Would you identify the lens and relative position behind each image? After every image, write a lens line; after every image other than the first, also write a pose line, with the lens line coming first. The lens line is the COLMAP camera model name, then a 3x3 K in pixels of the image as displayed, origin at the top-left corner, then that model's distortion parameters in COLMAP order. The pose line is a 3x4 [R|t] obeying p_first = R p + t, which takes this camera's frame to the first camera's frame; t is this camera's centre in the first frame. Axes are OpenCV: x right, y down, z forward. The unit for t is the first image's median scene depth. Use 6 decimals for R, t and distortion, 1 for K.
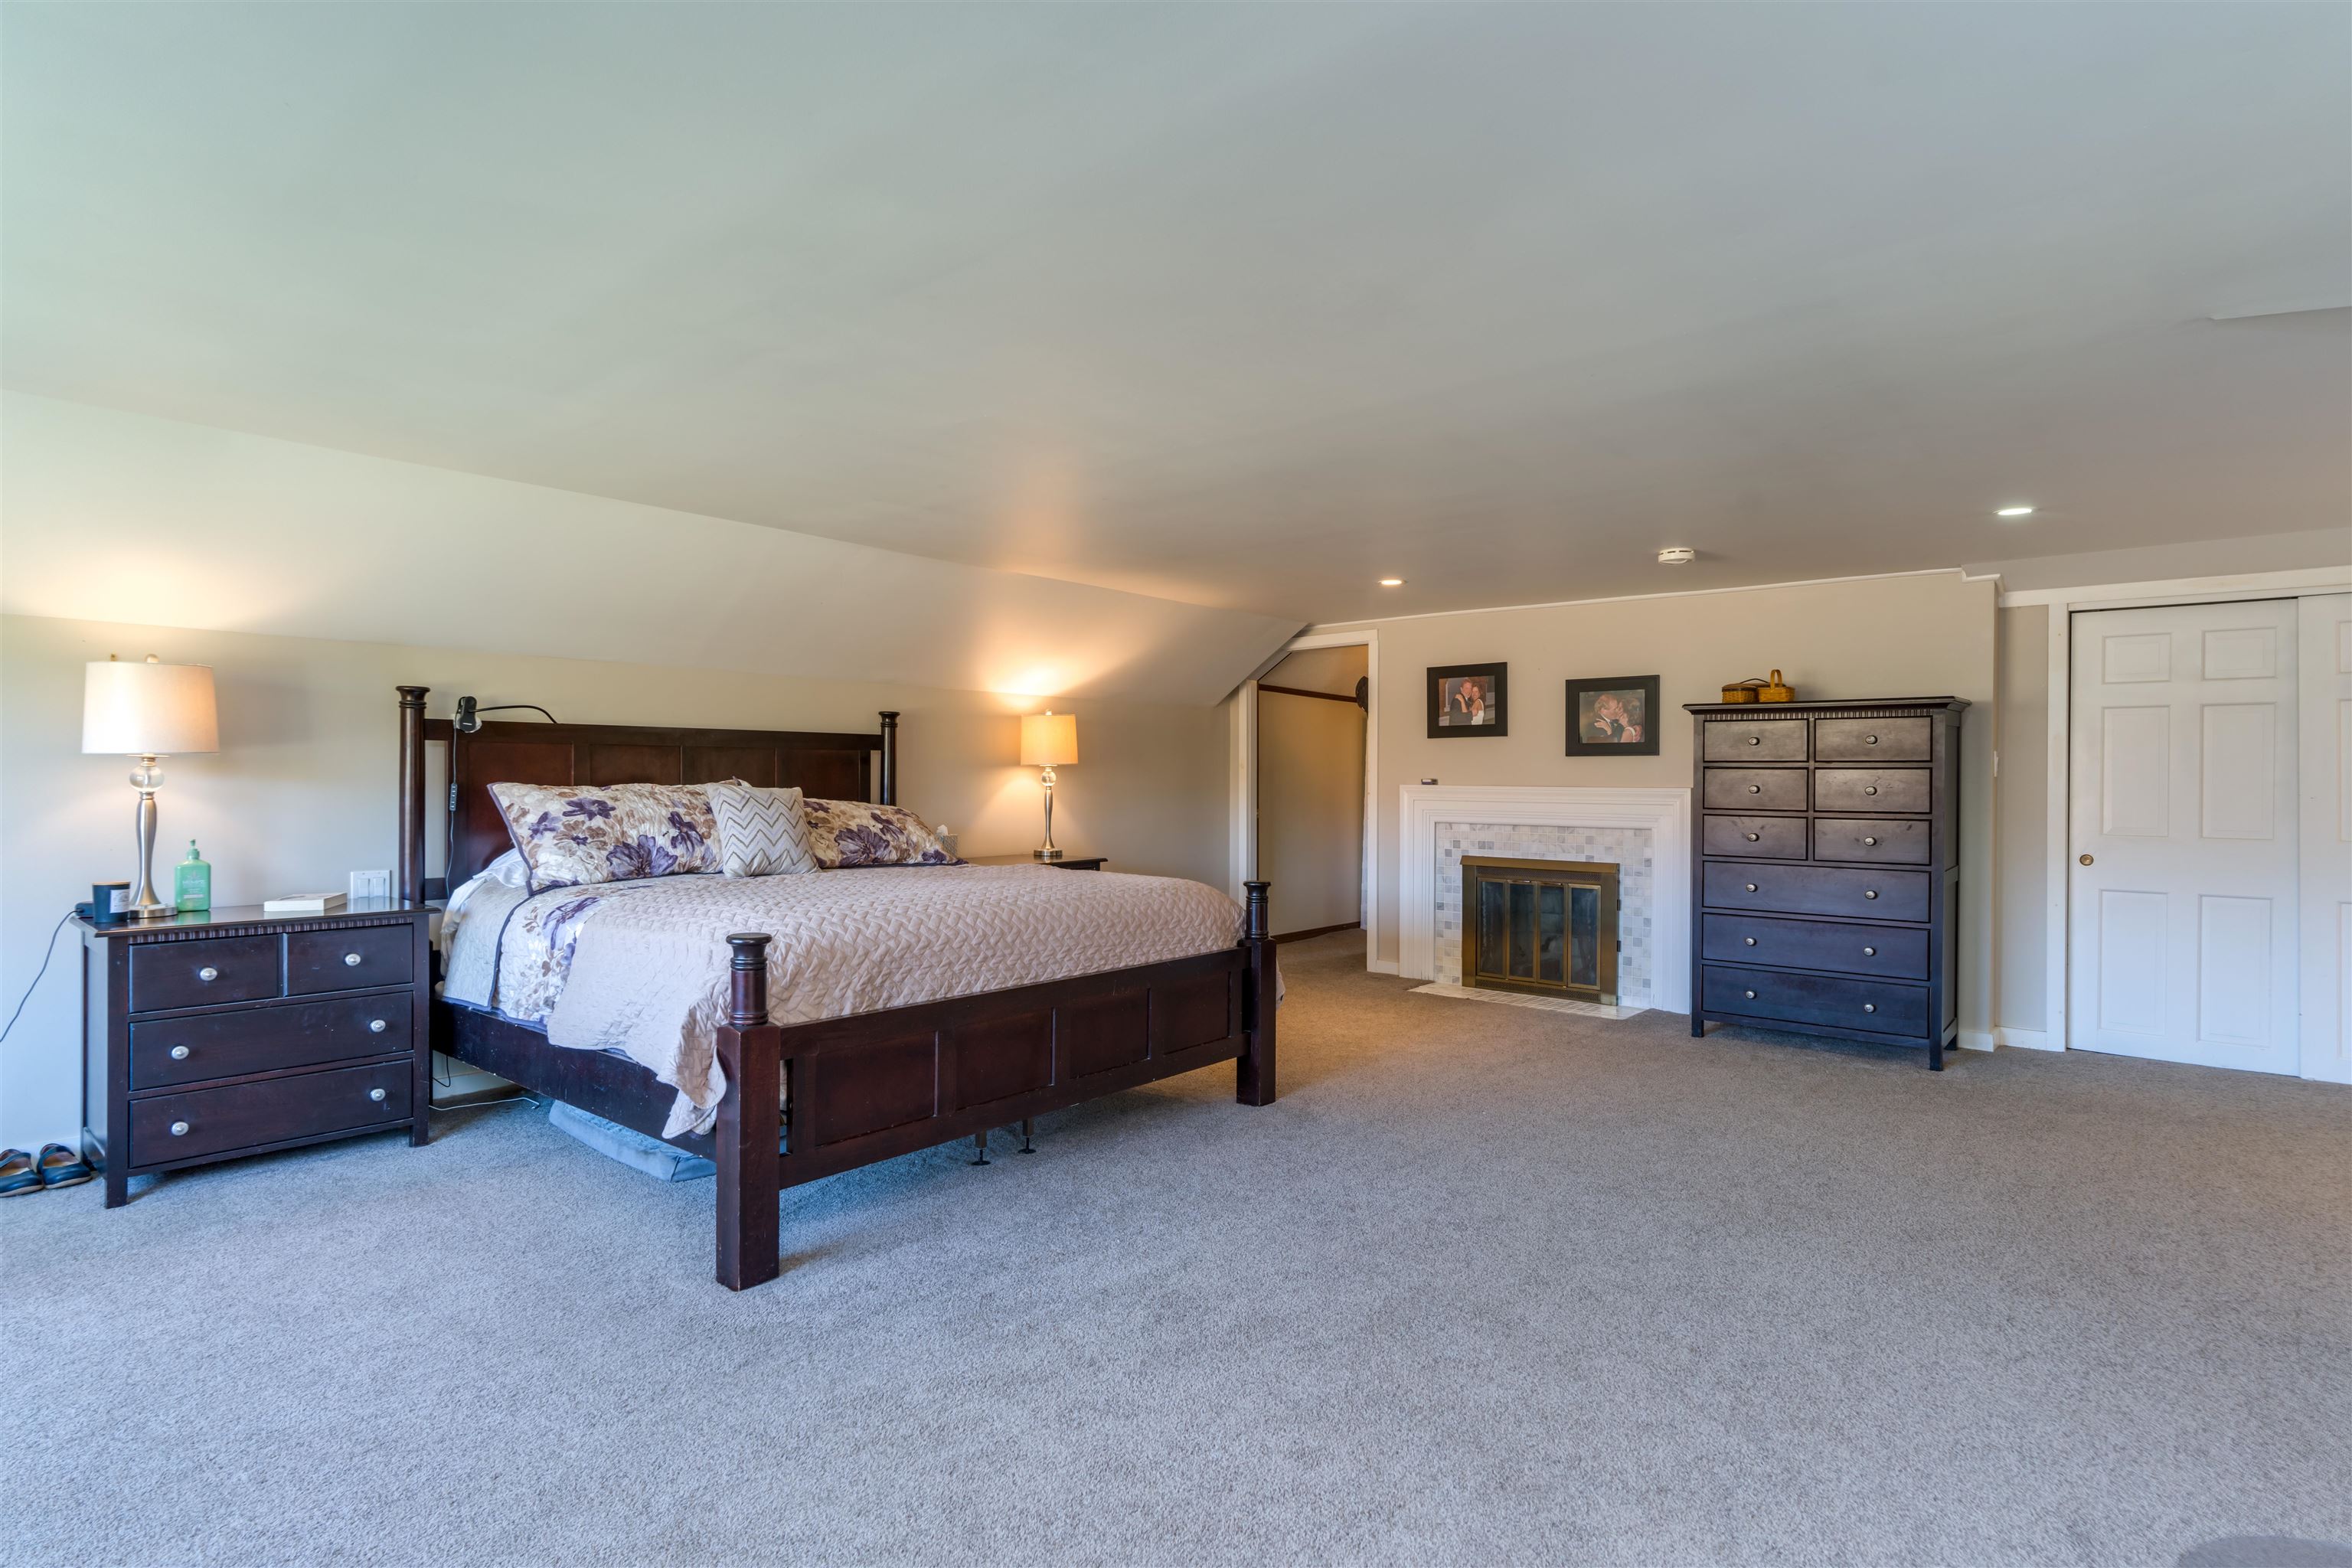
lens RADIAL K [[1210.1, 0, 1151.1], [0, 1210.1, 783.8], [0, 0, 1]] dist [-0.006590, 0.005543]
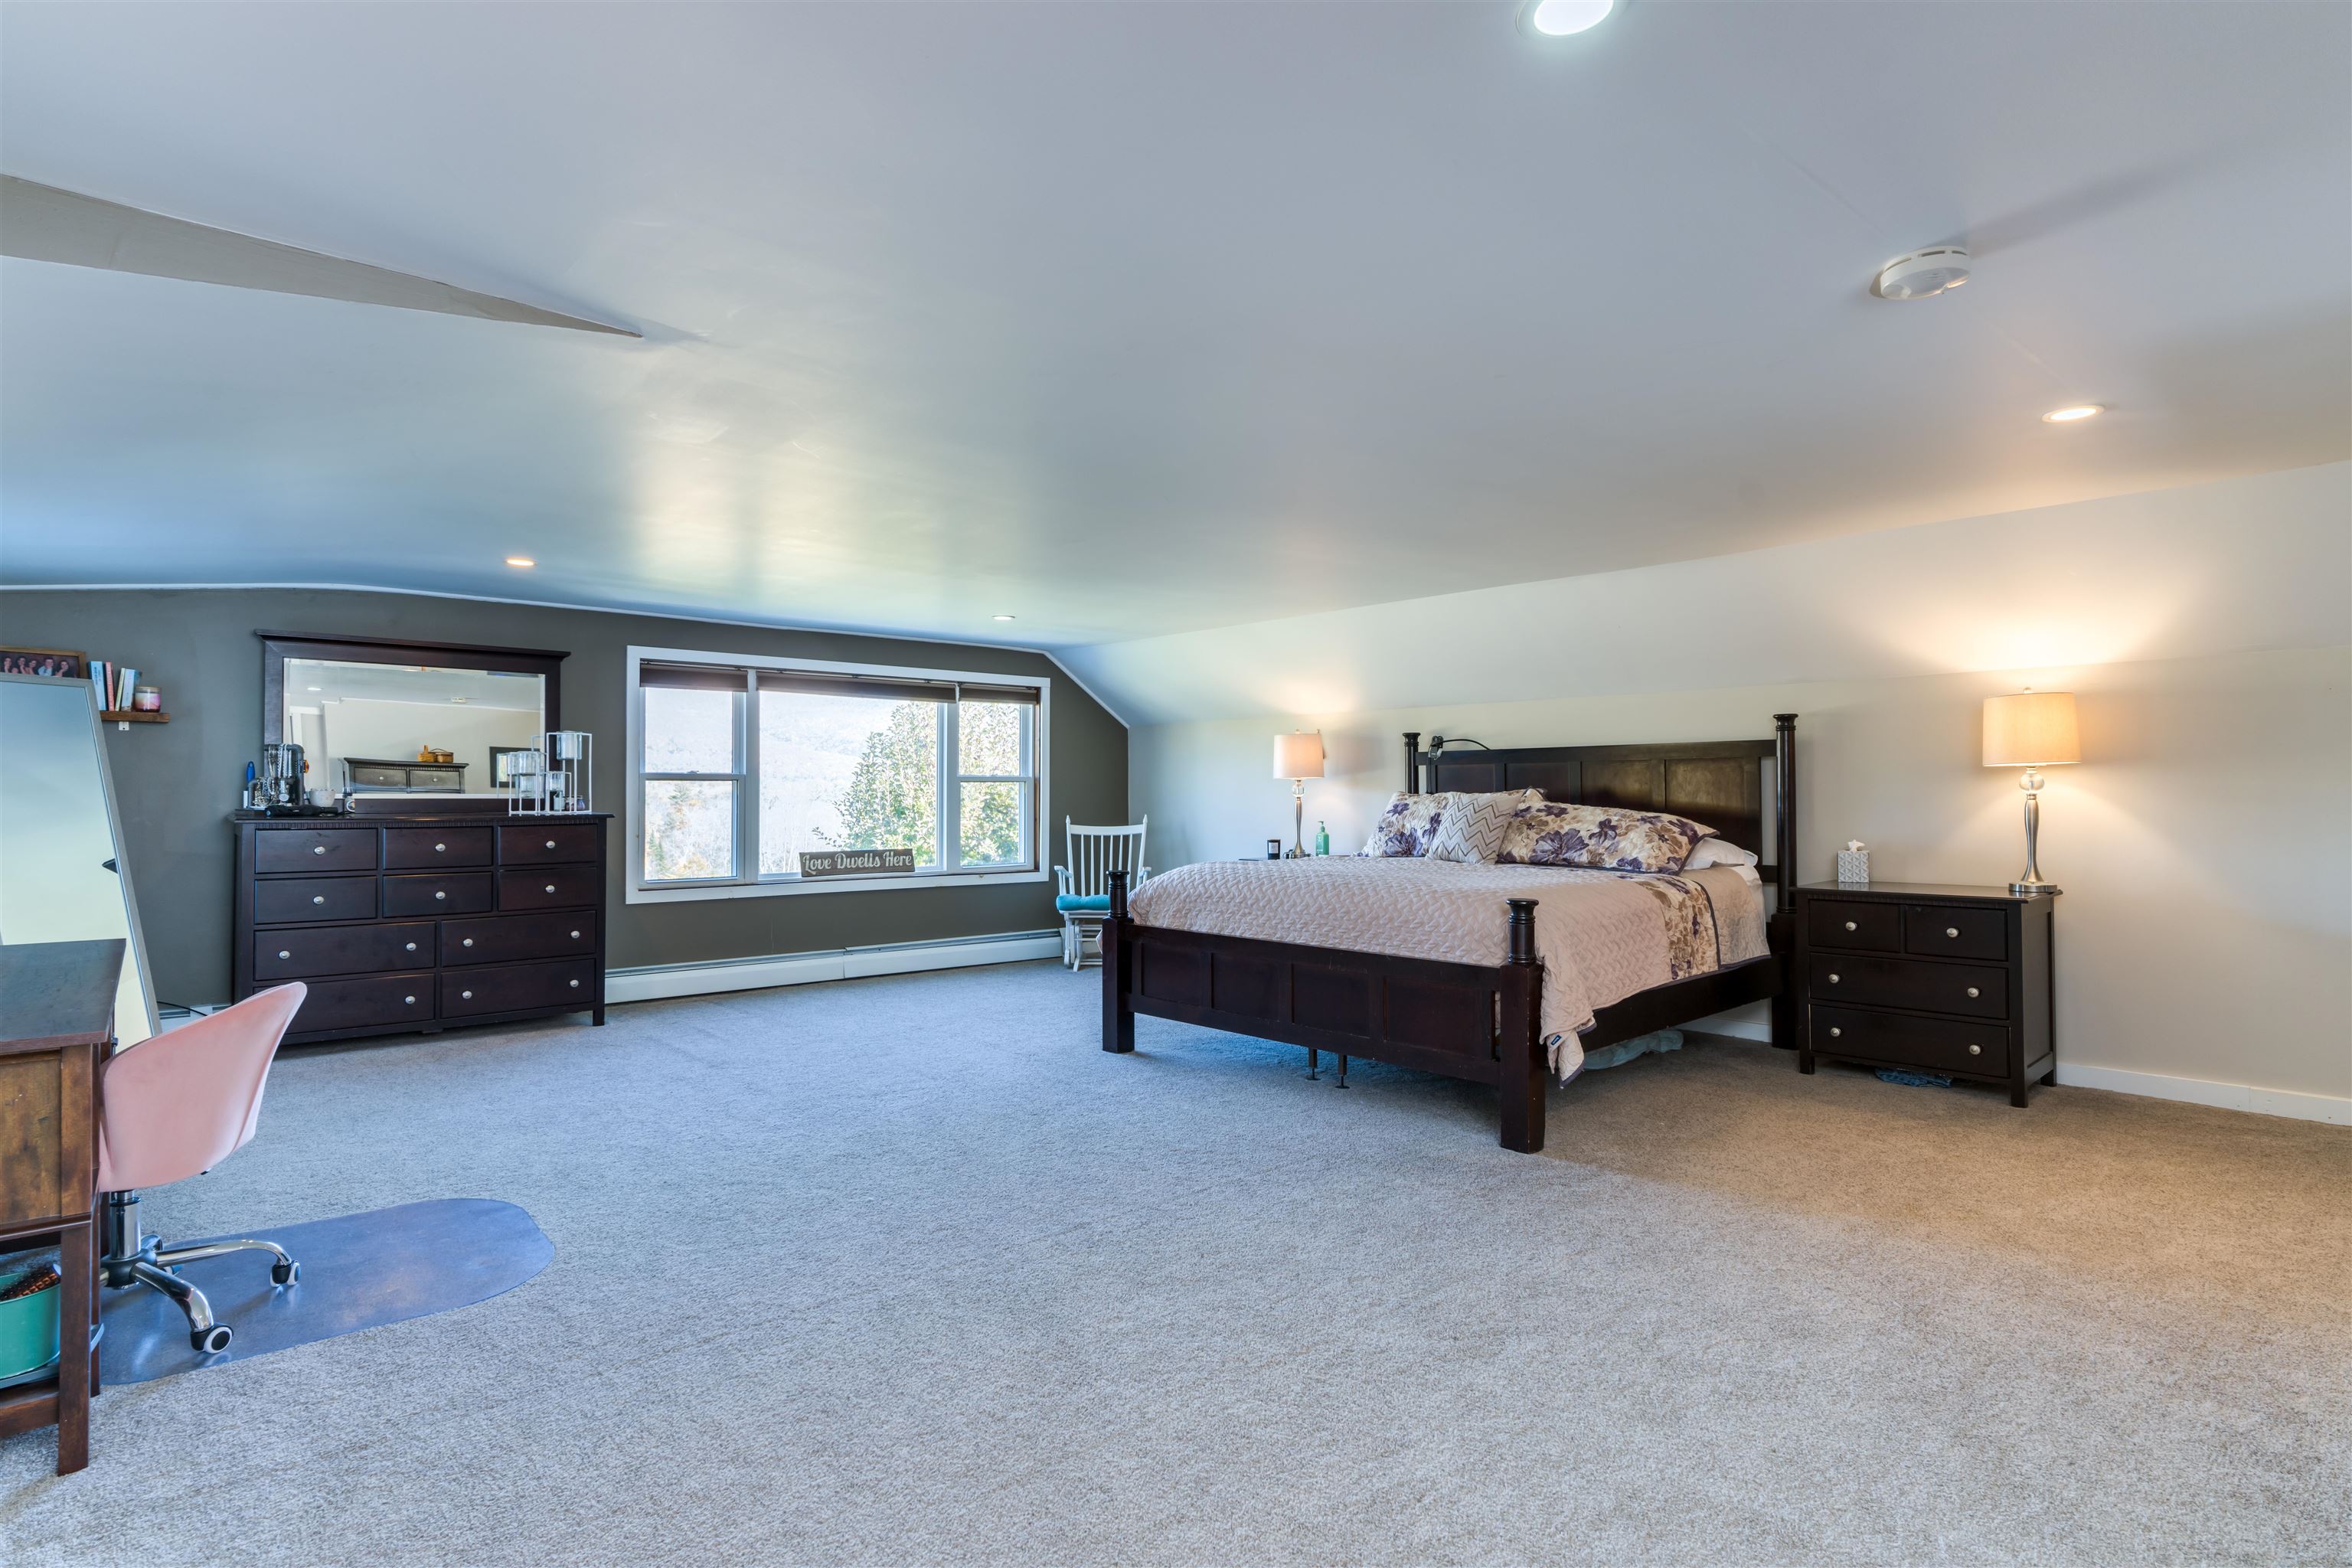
lens RADIAL K [[1210.1, 0, 1164.3], [0, 1210.1, 786.1], [0, 0, 1]] dist [-0.006590, 0.005543]
pose [[-0.122222, -0.002077, -0.992501, 1.035978], [0.004289, 0.999987, -0.002621, -0.005252], [0.992493, -0.004577, -0.122212, 0.850772]]
